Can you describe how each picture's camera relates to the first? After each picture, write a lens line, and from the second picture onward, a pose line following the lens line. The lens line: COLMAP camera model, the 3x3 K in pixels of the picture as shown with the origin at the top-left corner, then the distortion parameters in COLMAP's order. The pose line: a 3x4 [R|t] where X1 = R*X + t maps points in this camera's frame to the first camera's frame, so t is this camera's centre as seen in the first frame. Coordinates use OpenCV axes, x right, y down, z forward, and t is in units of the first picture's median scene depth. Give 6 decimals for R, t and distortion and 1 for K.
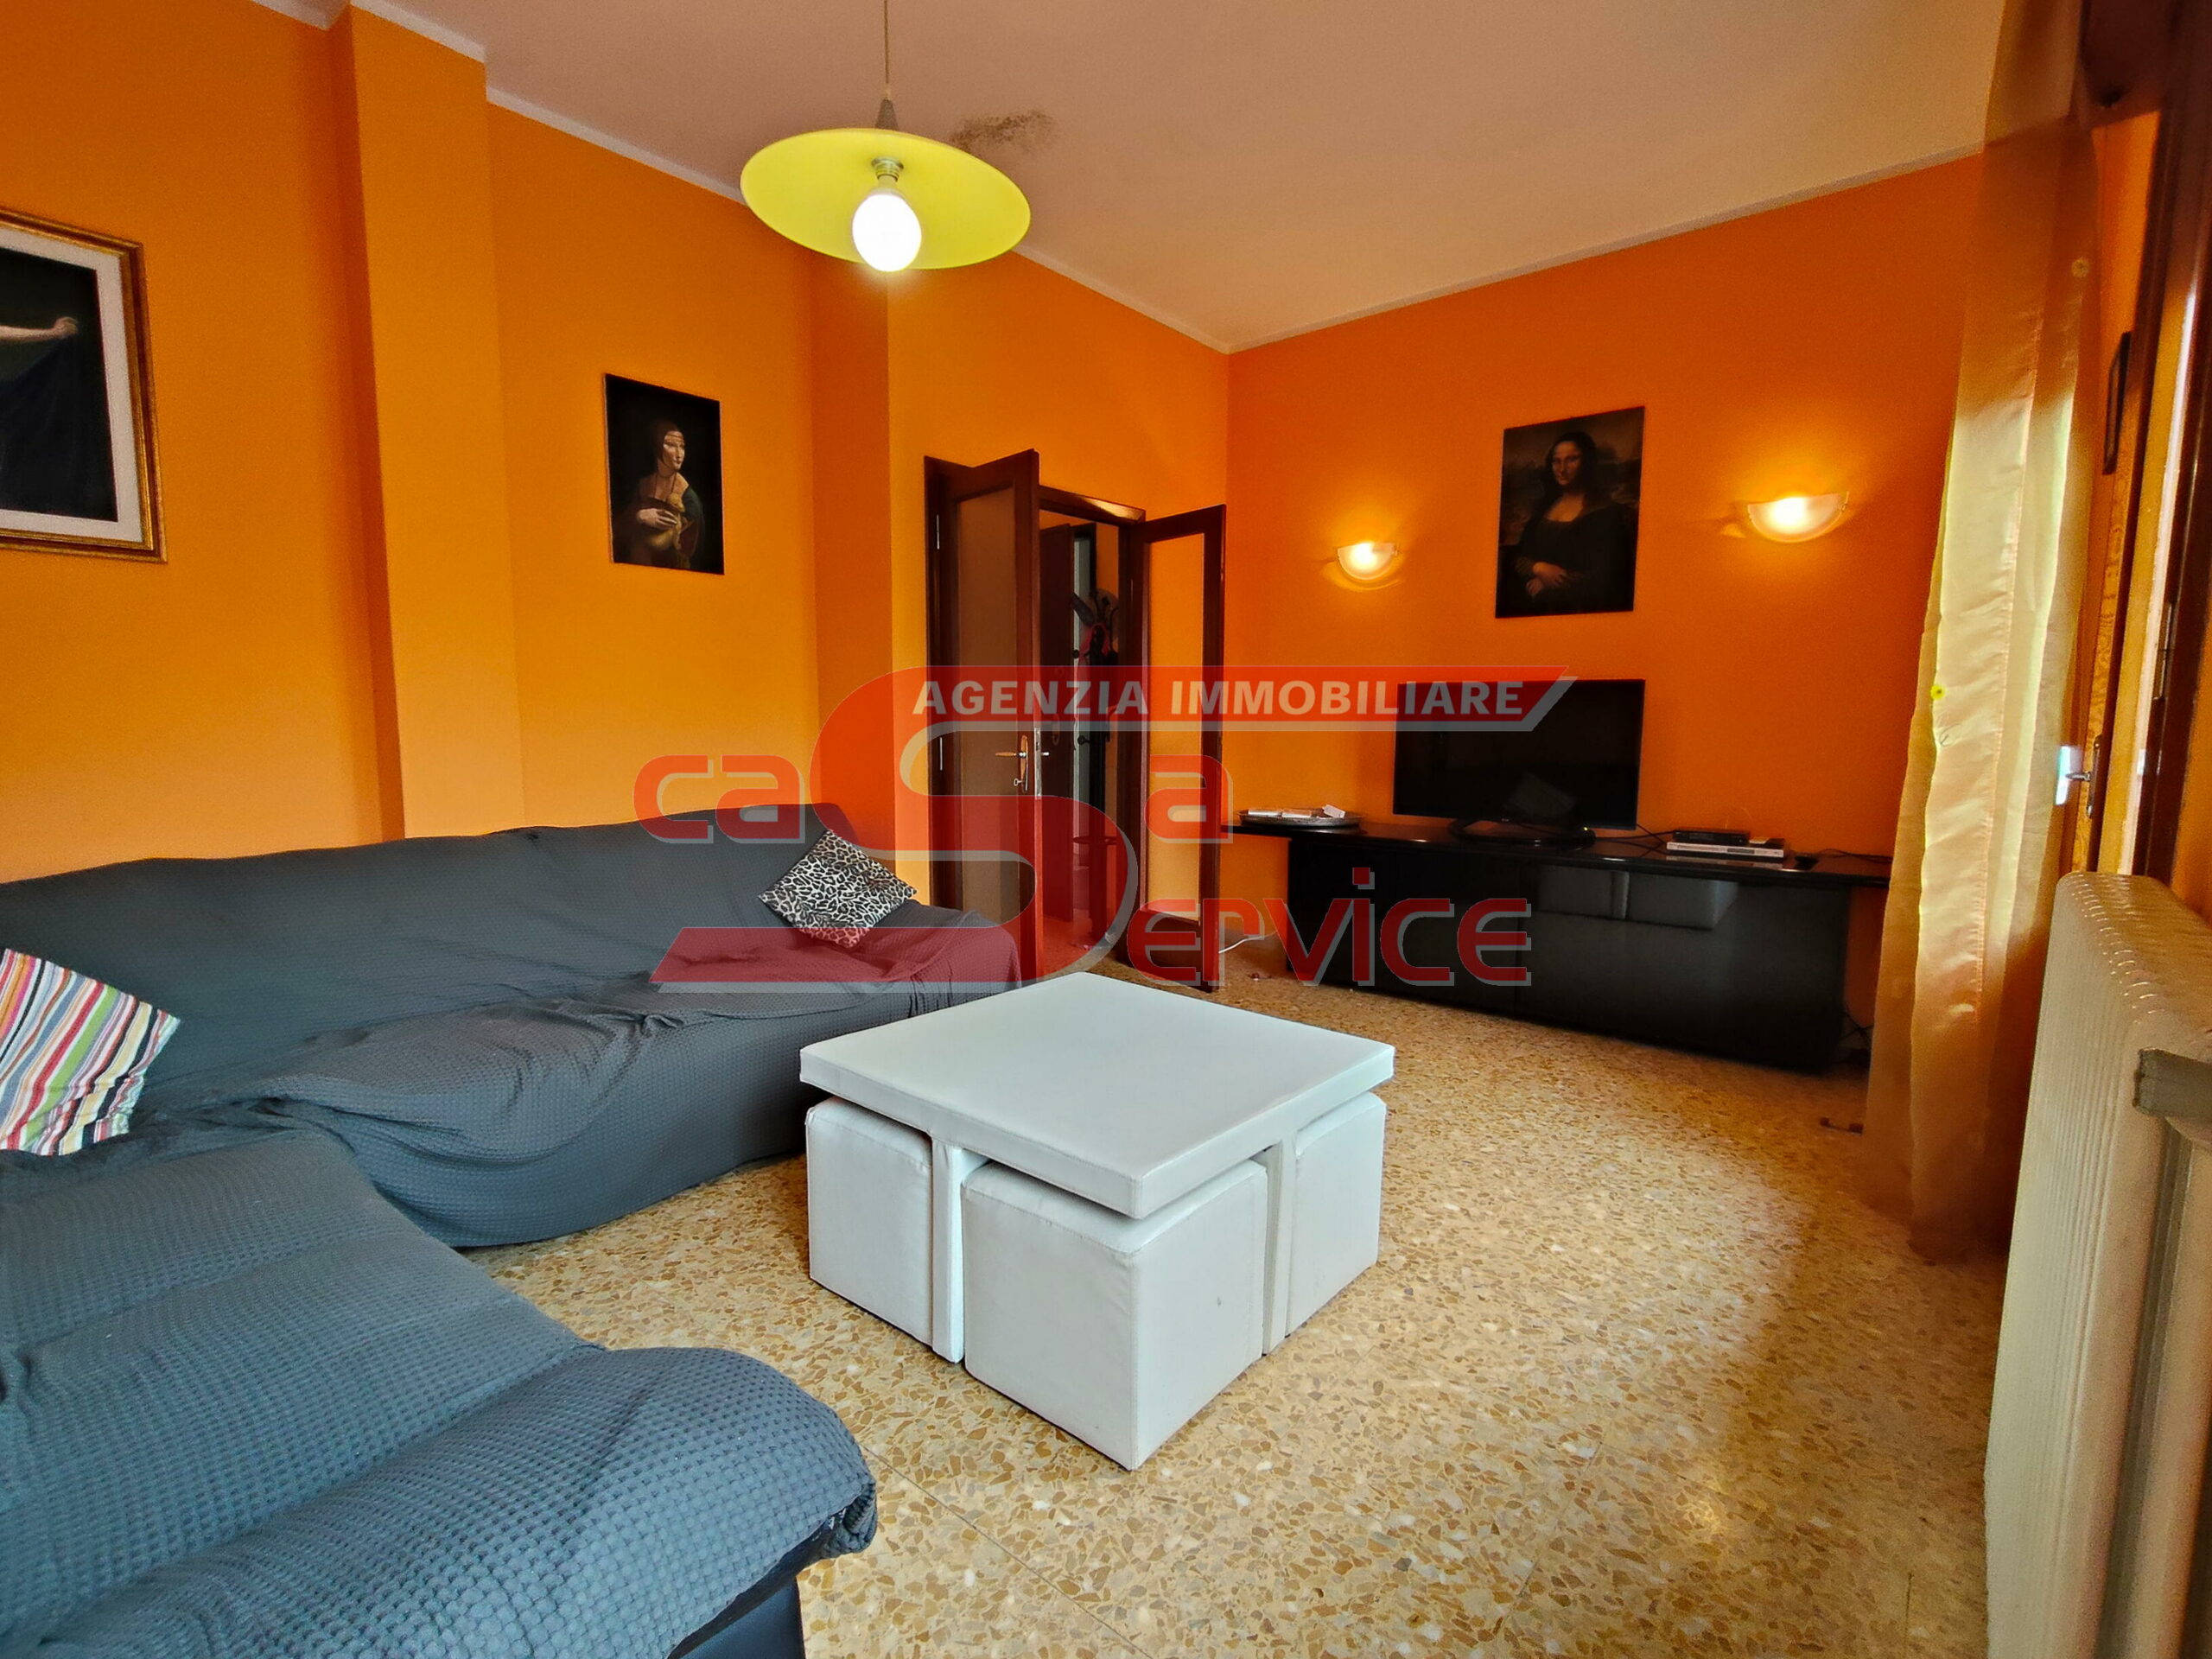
lens RADIAL K [[1031.0, 0, 1103.8], [0, 1031.0, 833.6], [0, 0, 1]] dist [-0.004566, 0.000217]
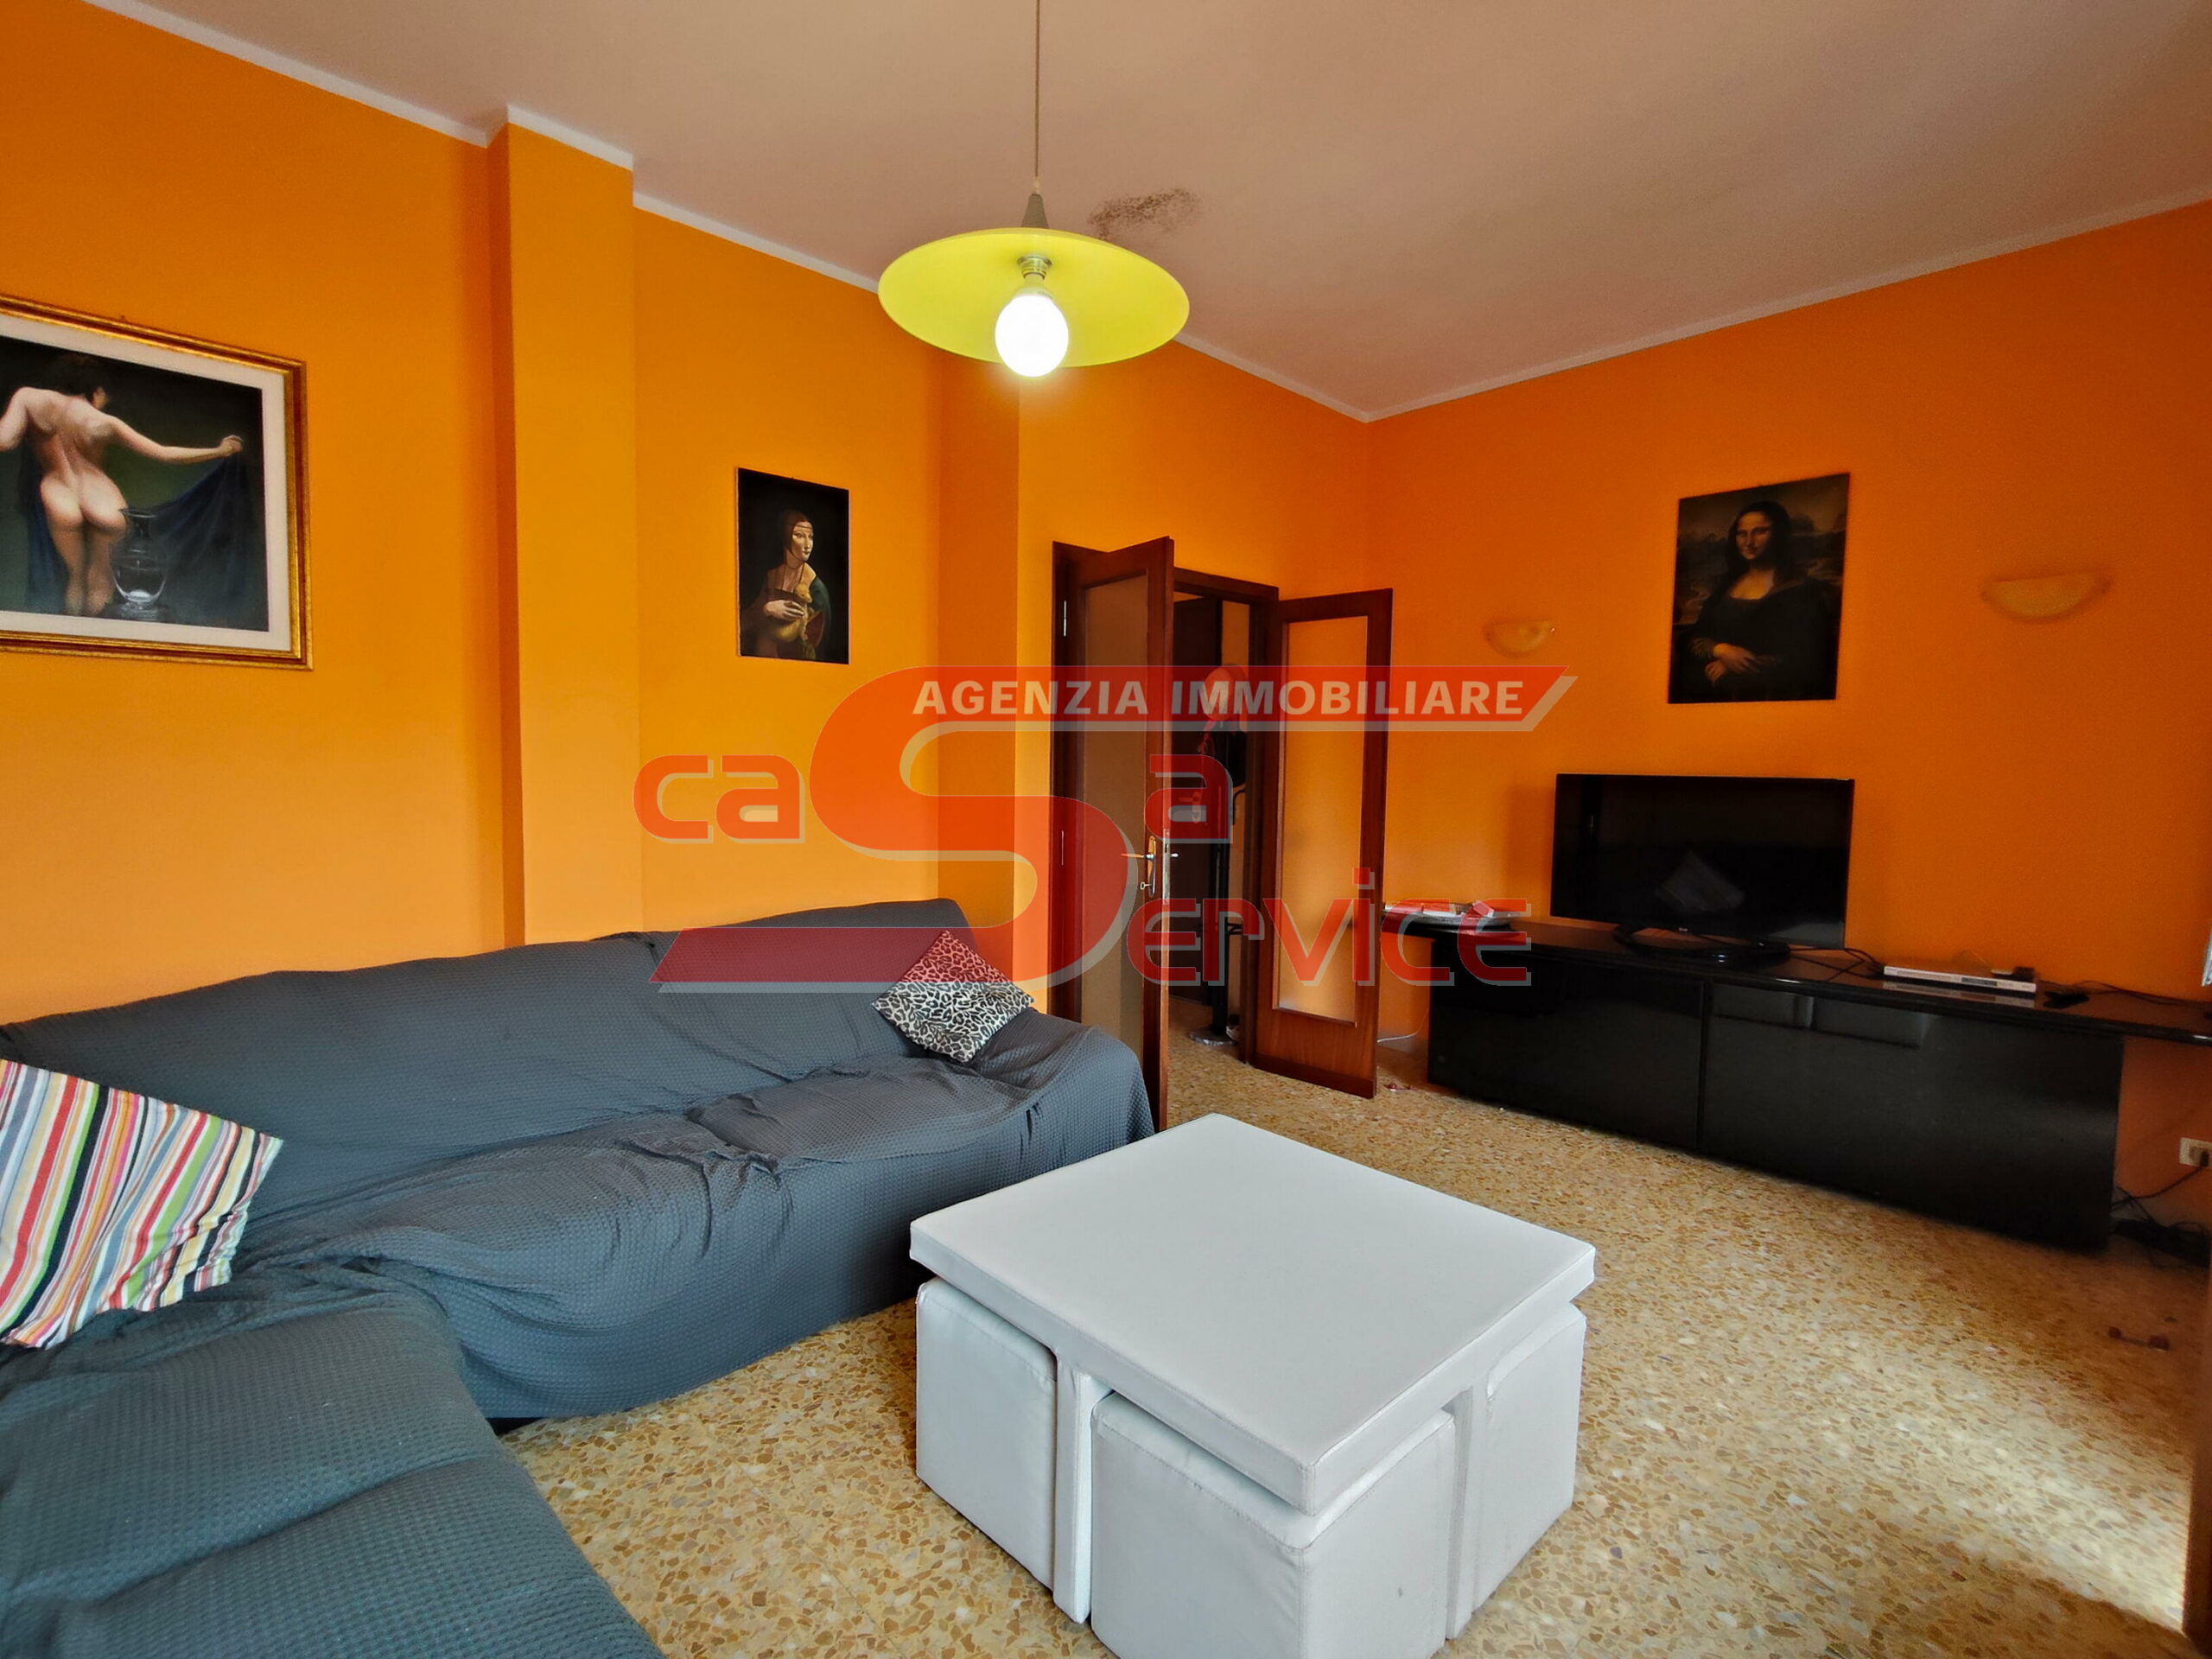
lens RADIAL K [[1031.0, 0, 1099.1], [0, 1031.0, 836.0], [0, 0, 1]] dist [-0.004566, 0.000217]
pose [[0.994071, 0.016703, -0.107444, -0.032052], [-0.021310, 0.998896, -0.041874, -0.071876], [0.106626, 0.043916, 0.993329, 0.082365]]
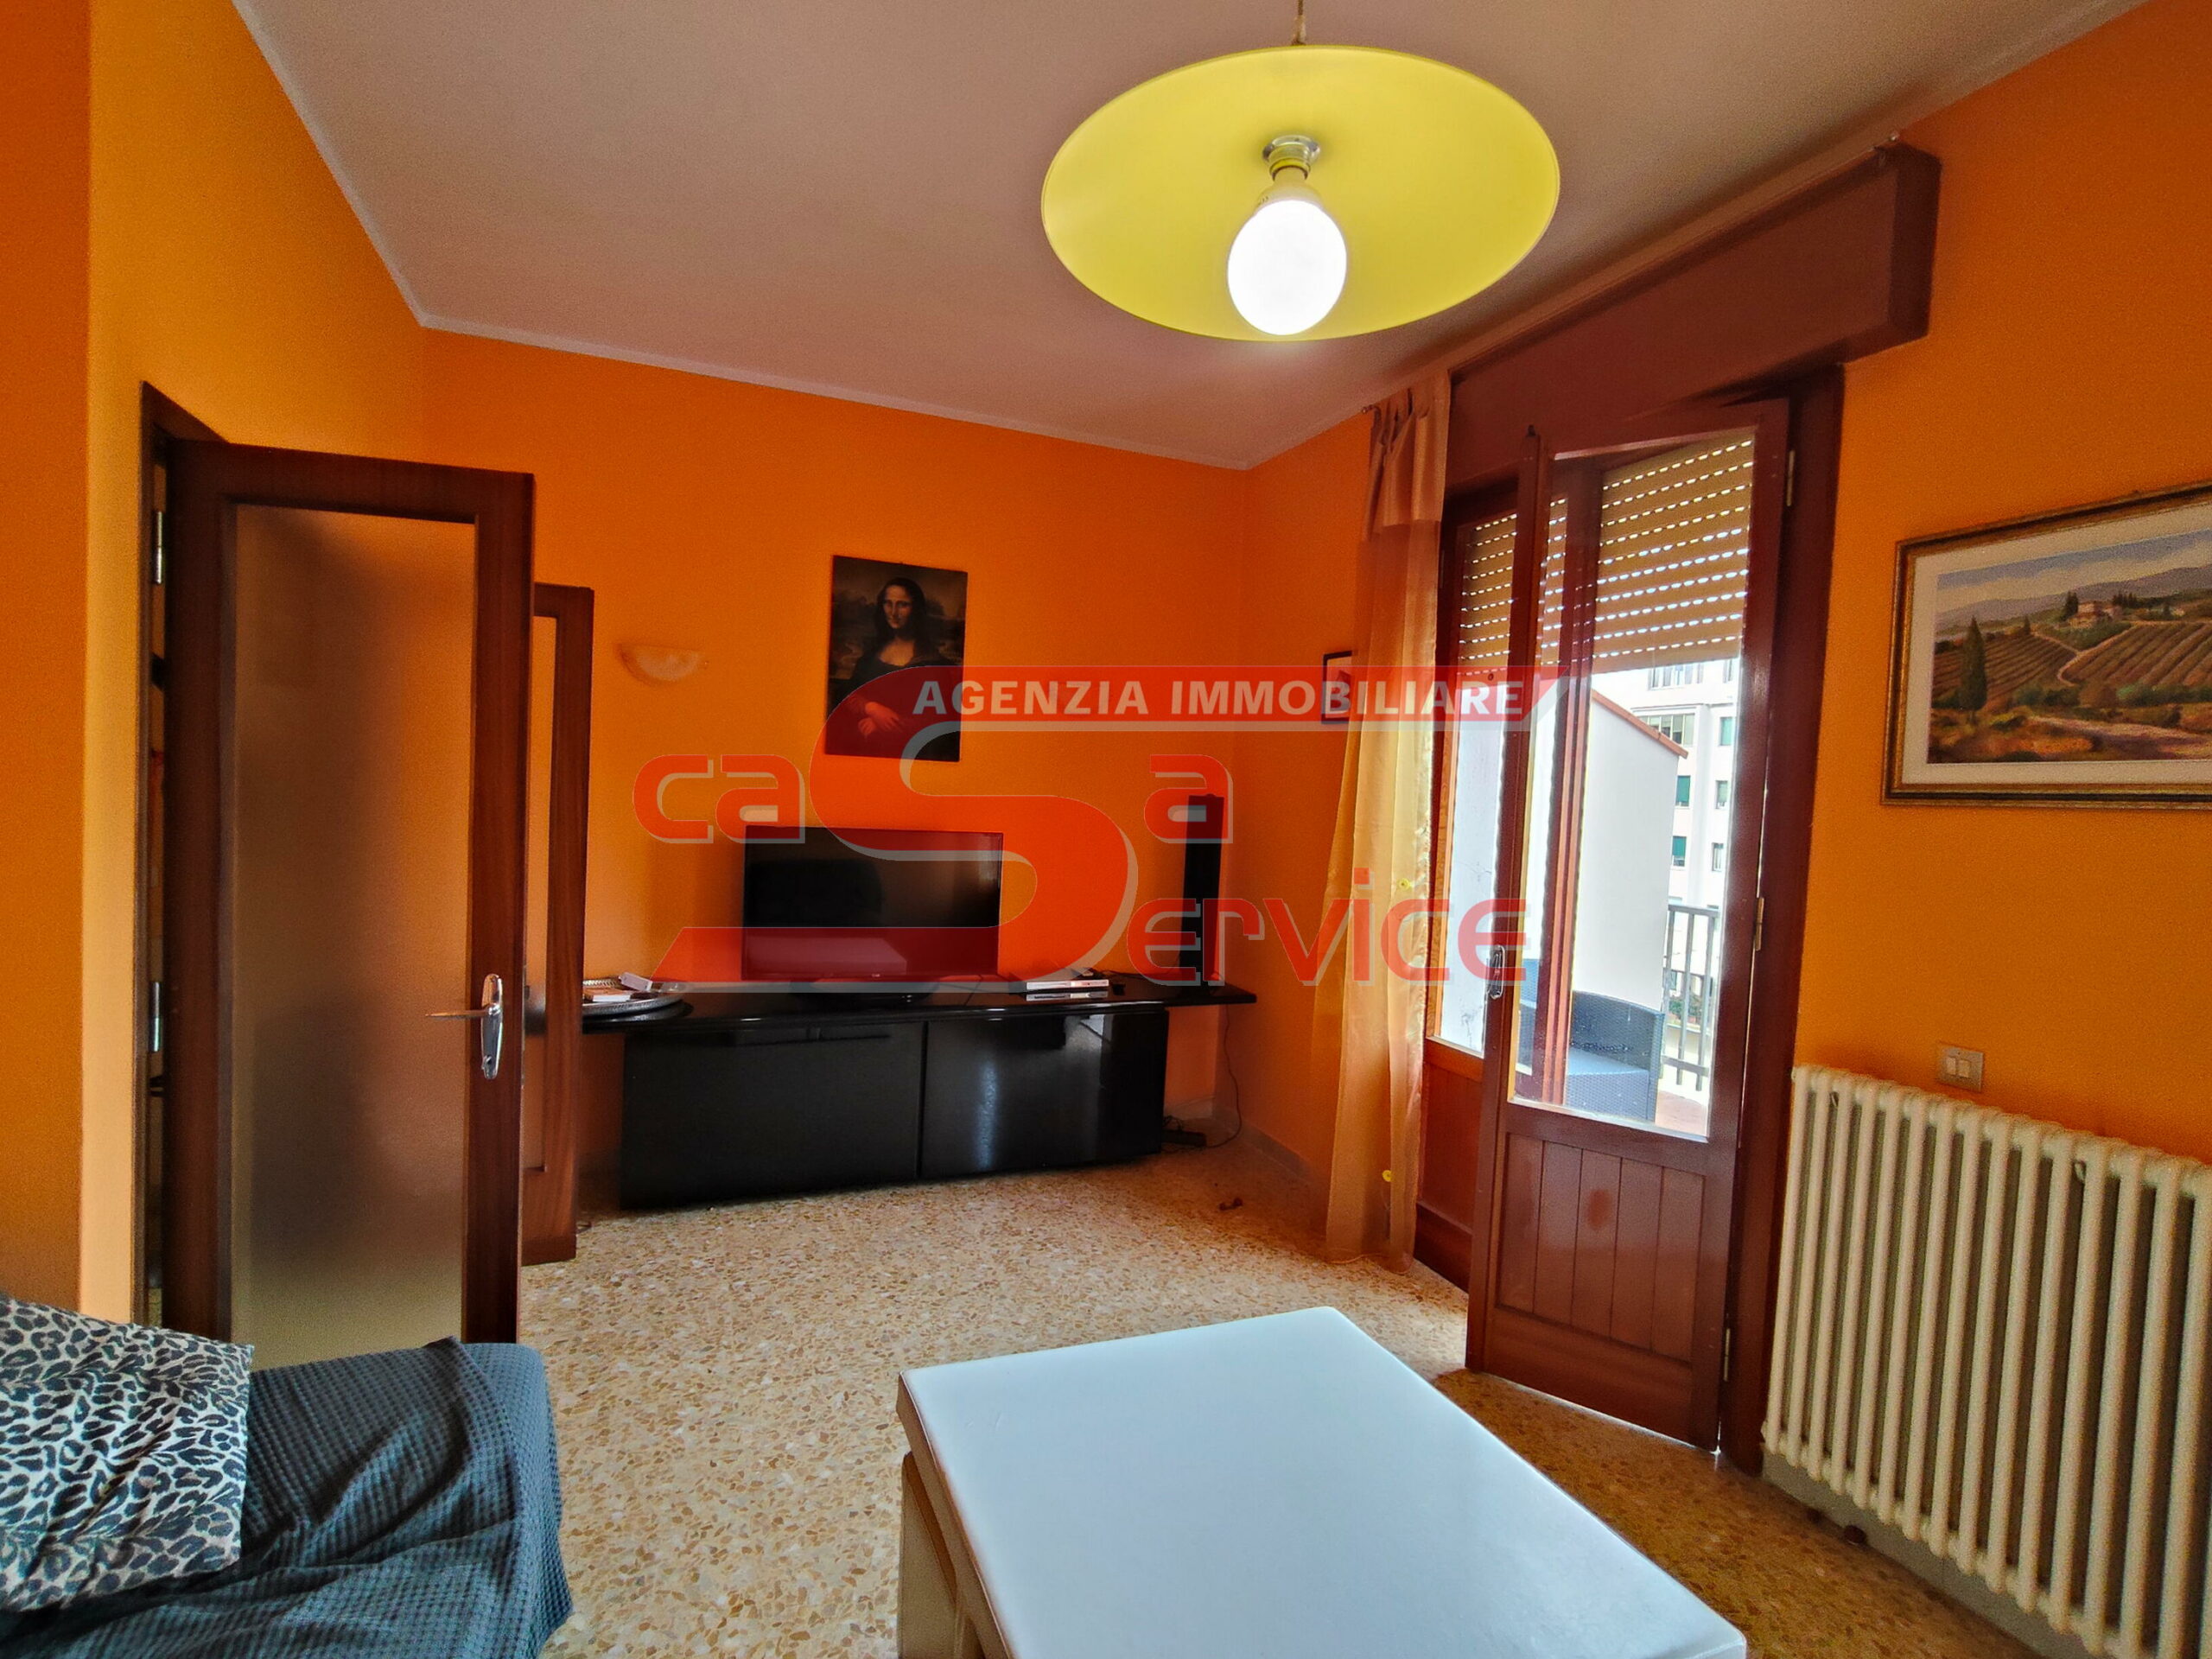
lens RADIAL K [[1031.0, 0, 1095.5], [0, 1031.0, 835.1], [0, 0, 1]] dist [-0.004566, 0.000217]
pose [[0.468748, -0.023384, 0.883023, -0.533220], [0.055903, 0.998431, -0.003235, -0.197171], [-0.881561, 0.050880, 0.469319, 0.585673]]
